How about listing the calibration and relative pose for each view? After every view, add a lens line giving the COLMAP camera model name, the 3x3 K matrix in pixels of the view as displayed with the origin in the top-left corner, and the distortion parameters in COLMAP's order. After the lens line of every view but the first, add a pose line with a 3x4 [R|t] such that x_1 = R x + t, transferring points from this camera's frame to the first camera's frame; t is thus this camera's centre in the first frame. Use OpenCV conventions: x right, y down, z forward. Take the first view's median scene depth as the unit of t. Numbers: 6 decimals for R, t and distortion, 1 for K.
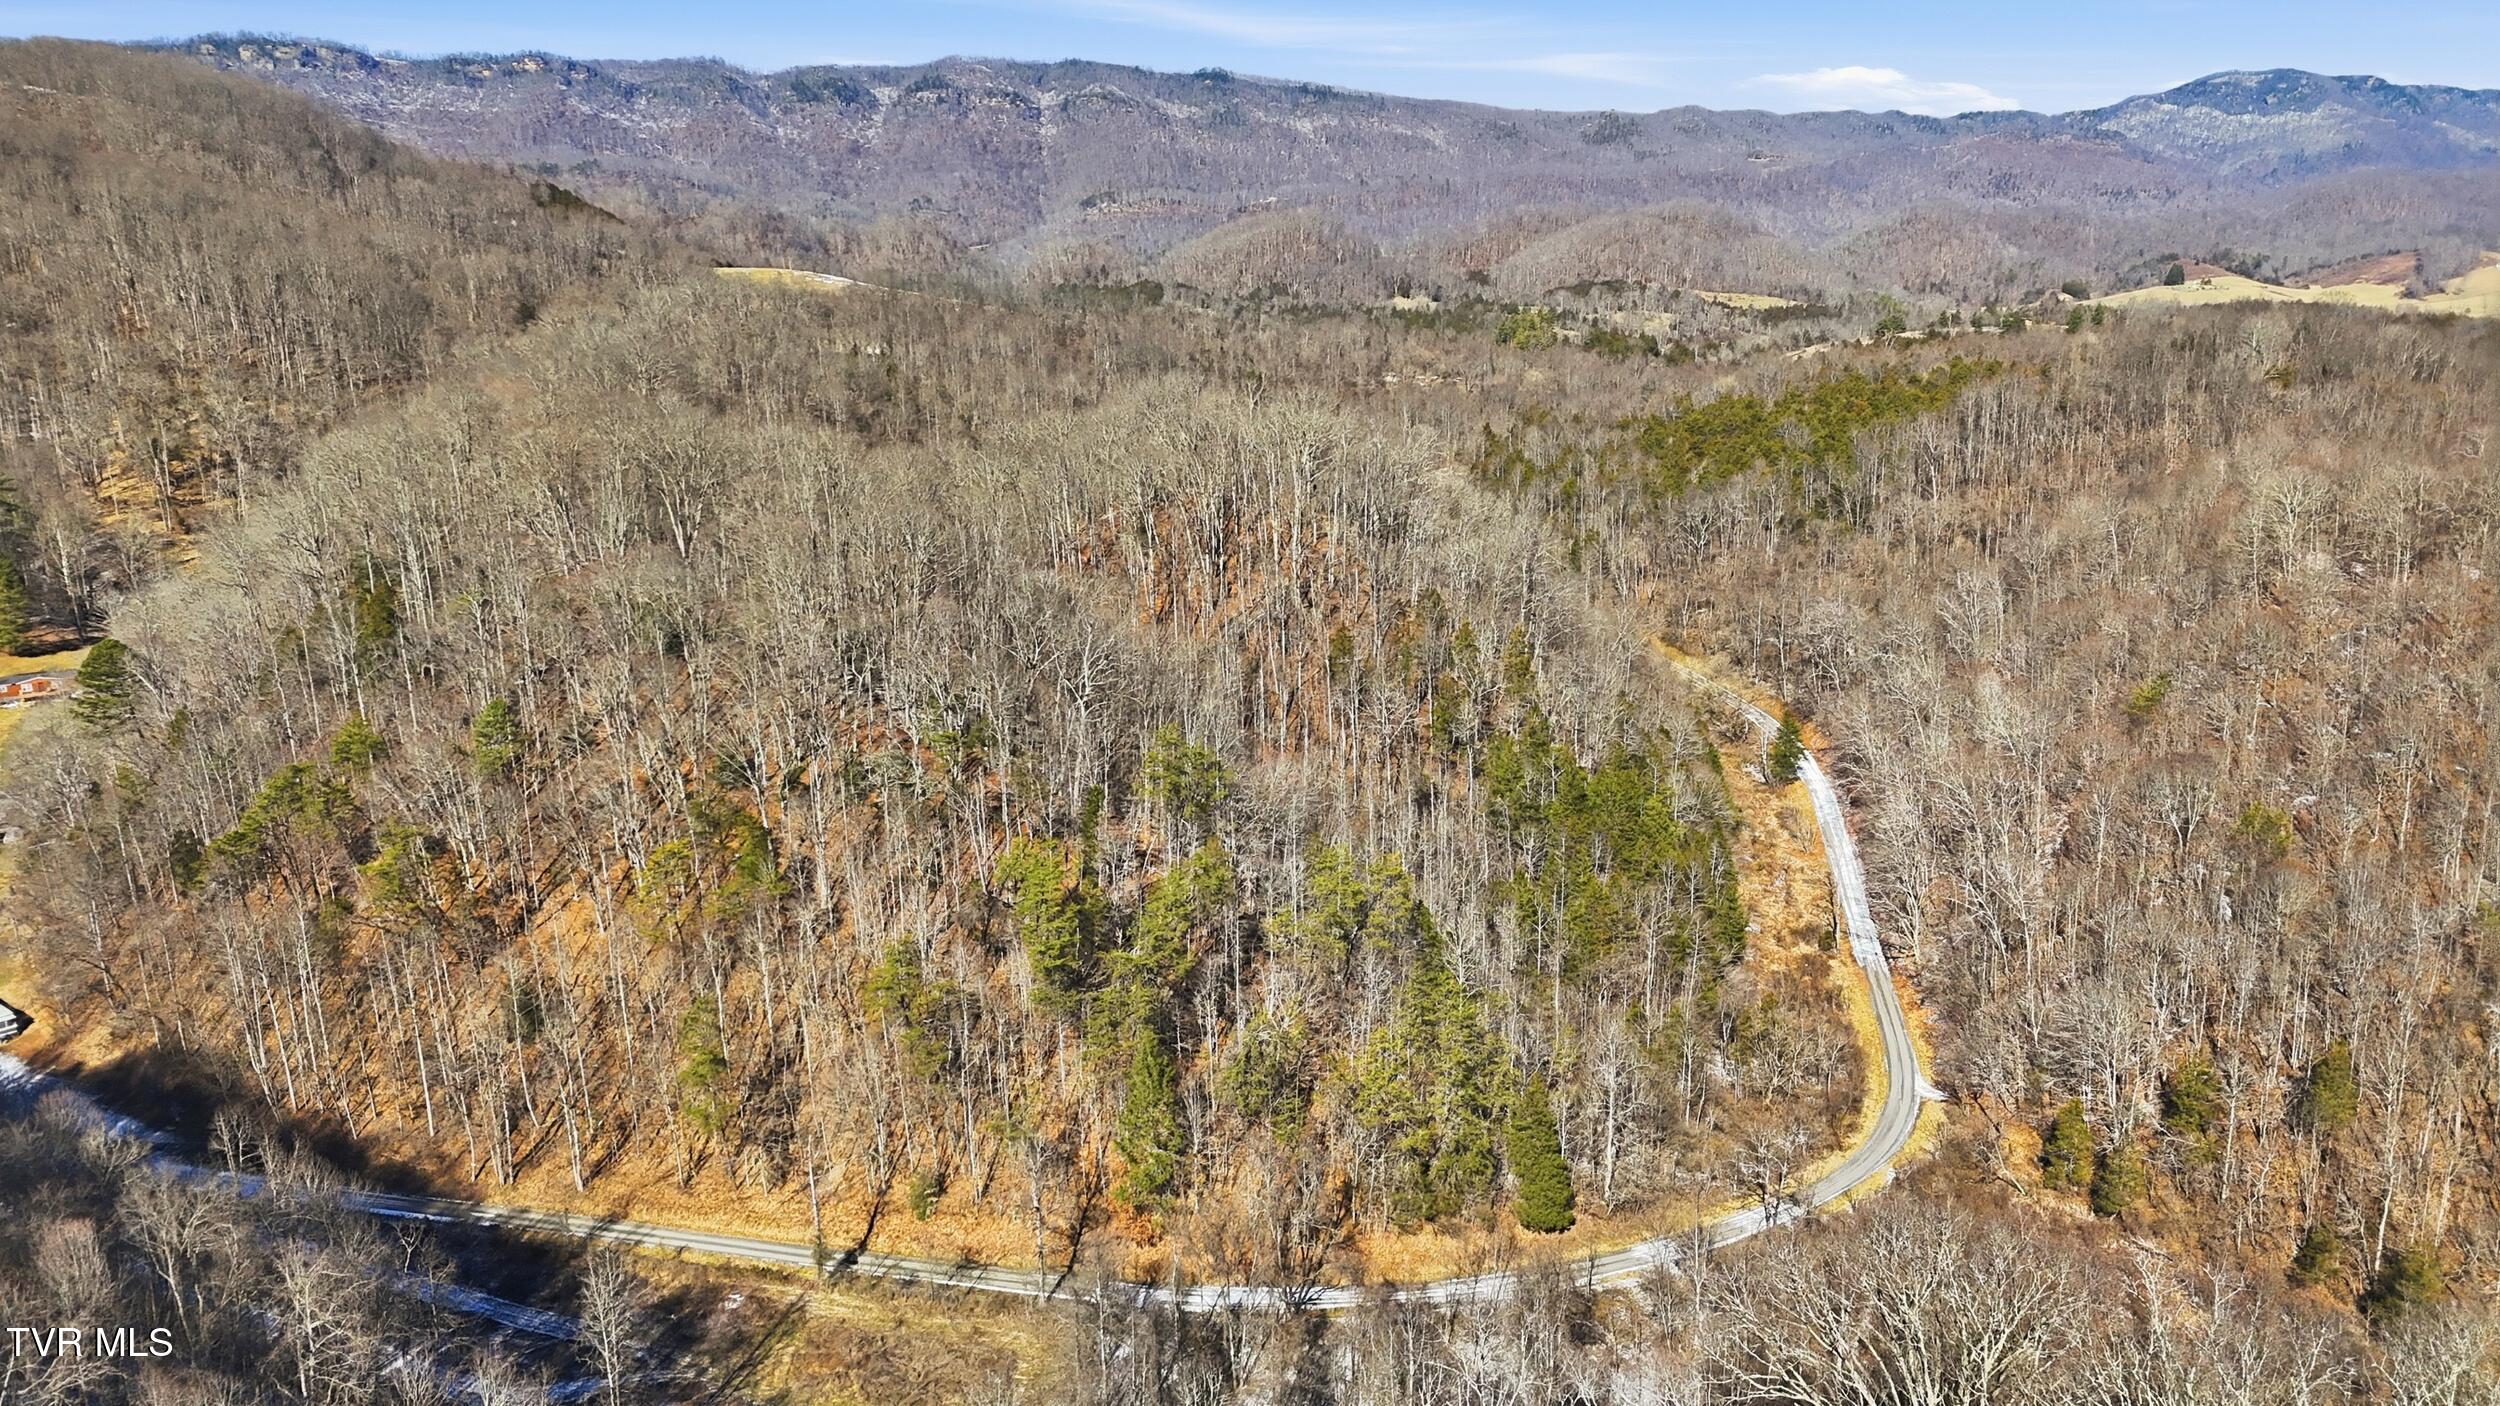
lens RADIAL K [[1826.2, 0, 1250.0], [0, 1826.2, 703.0], [0, 0, 1]] dist [0.092370, -0.081148]
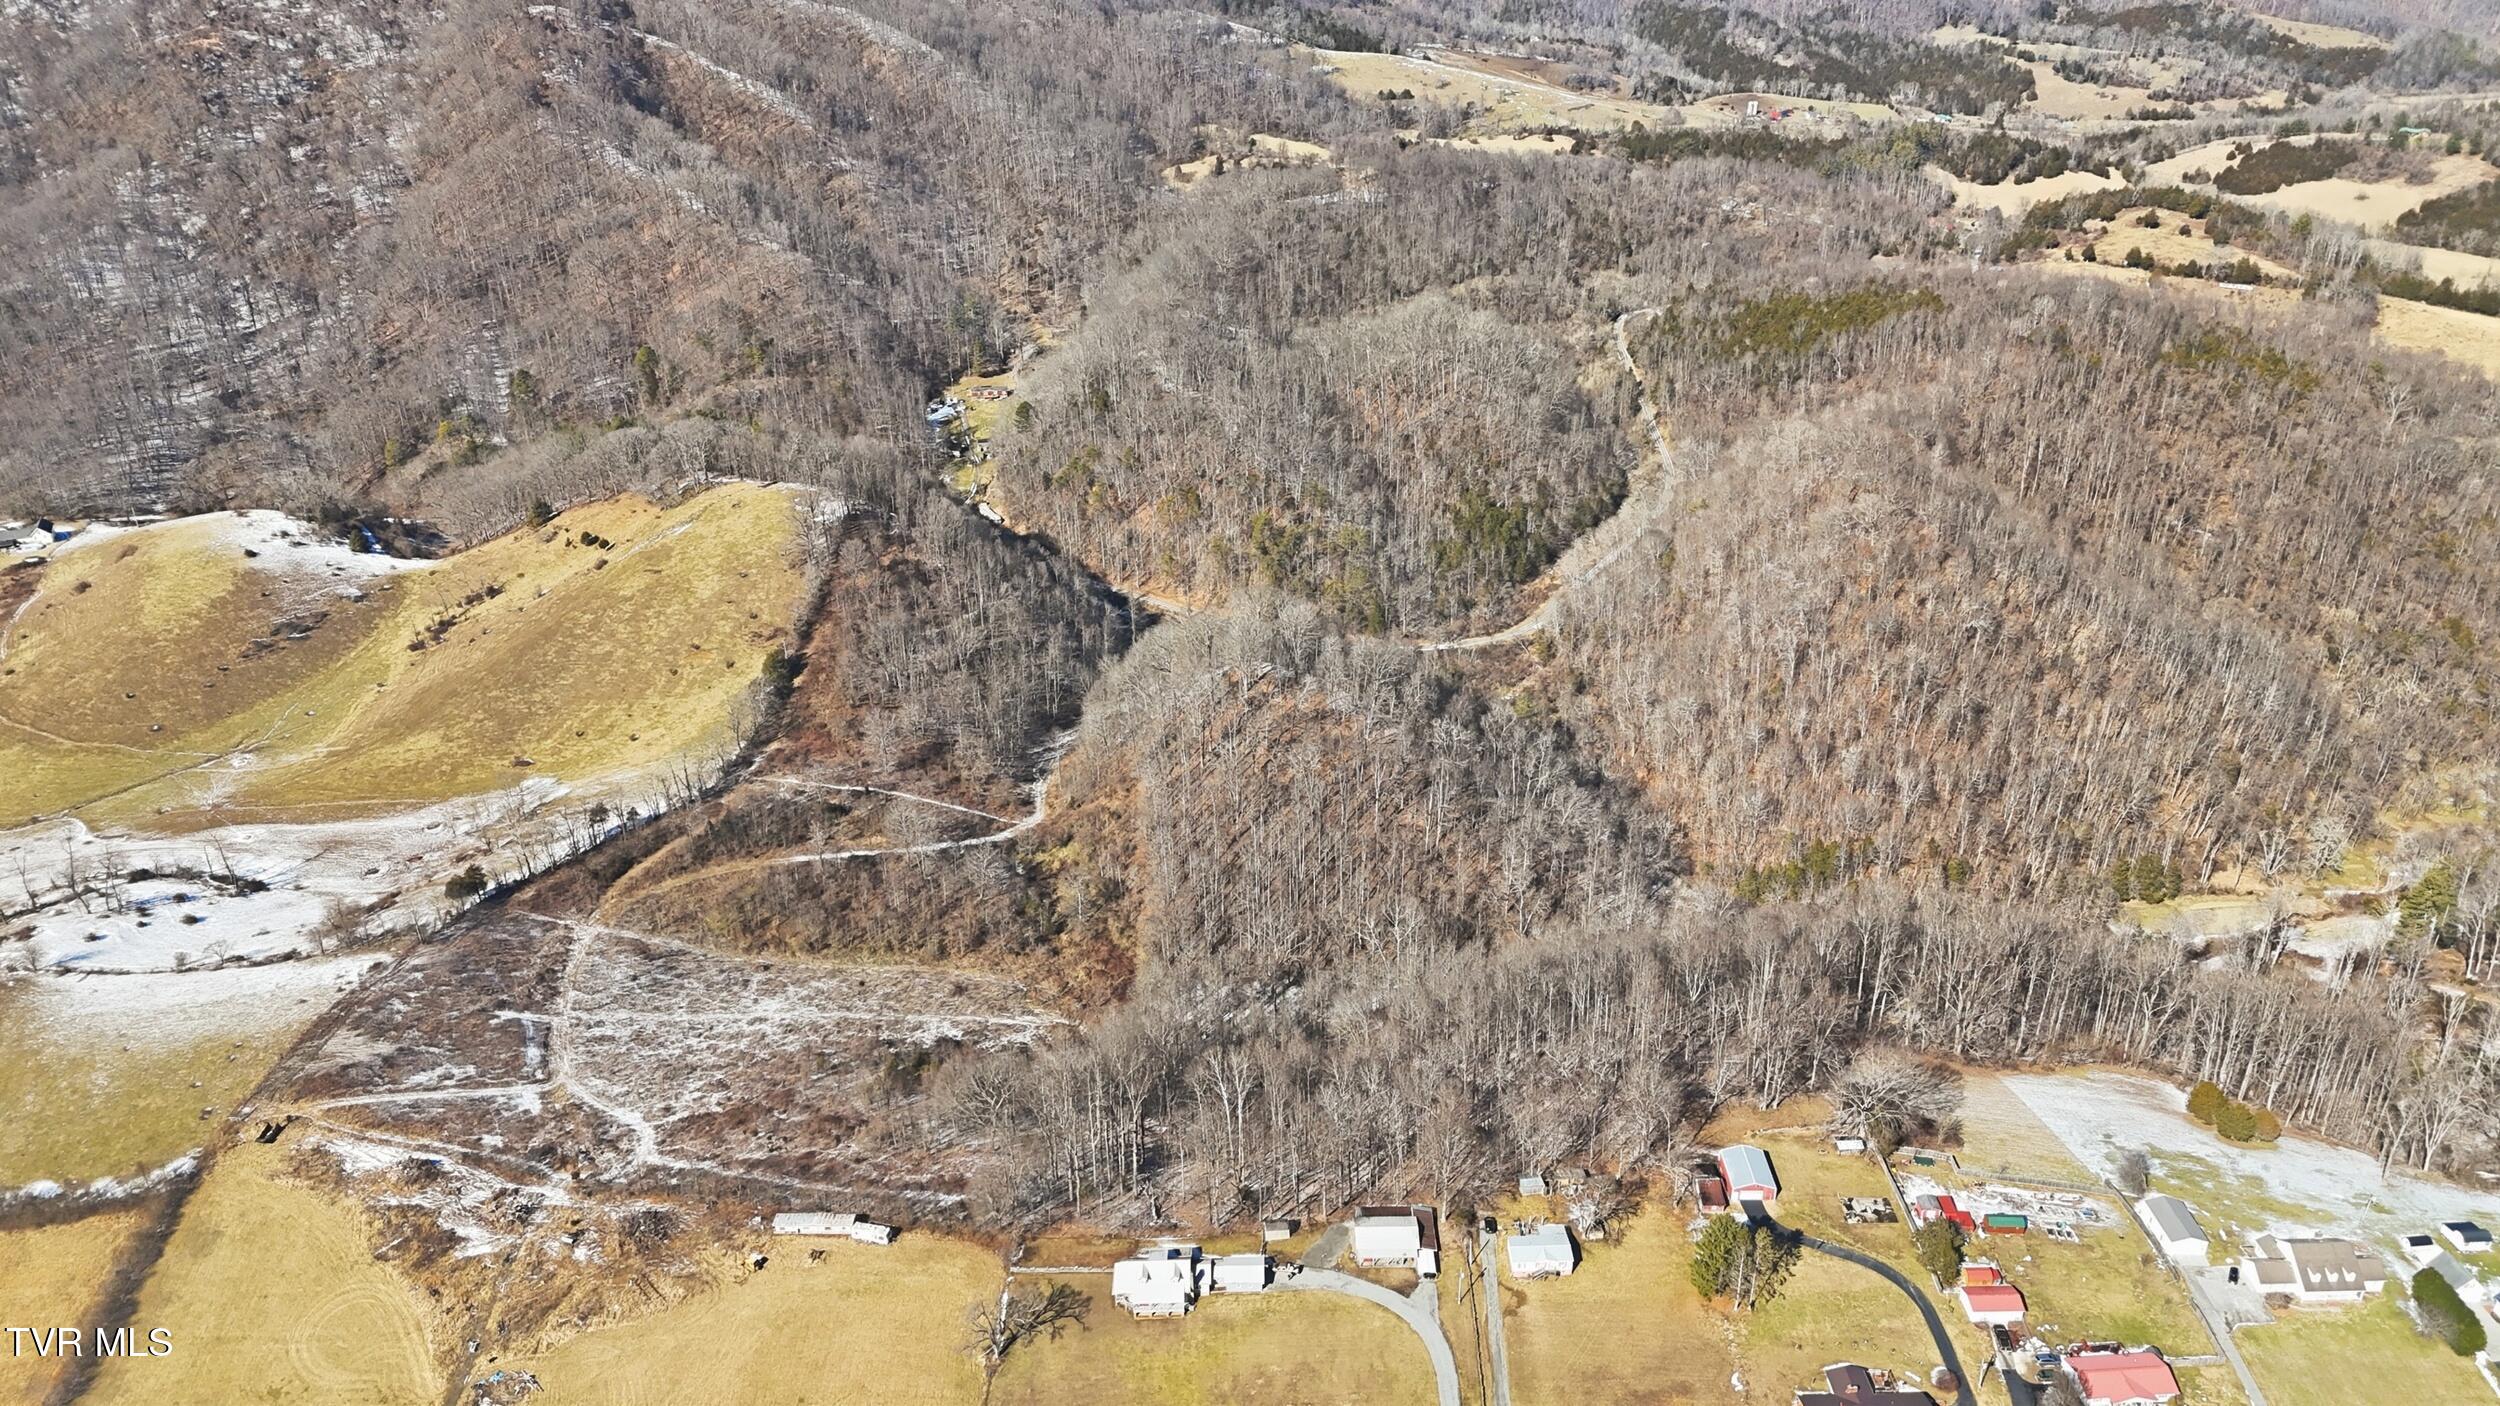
lens RADIAL K [[1826.2, 0, 1250.0], [0, 1826.2, 703.0], [0, 0, 1]] dist [0.092370, -0.081148]
pose [[0.929149, 0.172715, -0.326881, 0.885139], [-0.097291, 0.967232, 0.234514, -0.322249], [0.356674, -0.186096, 0.915507, -1.888763]]
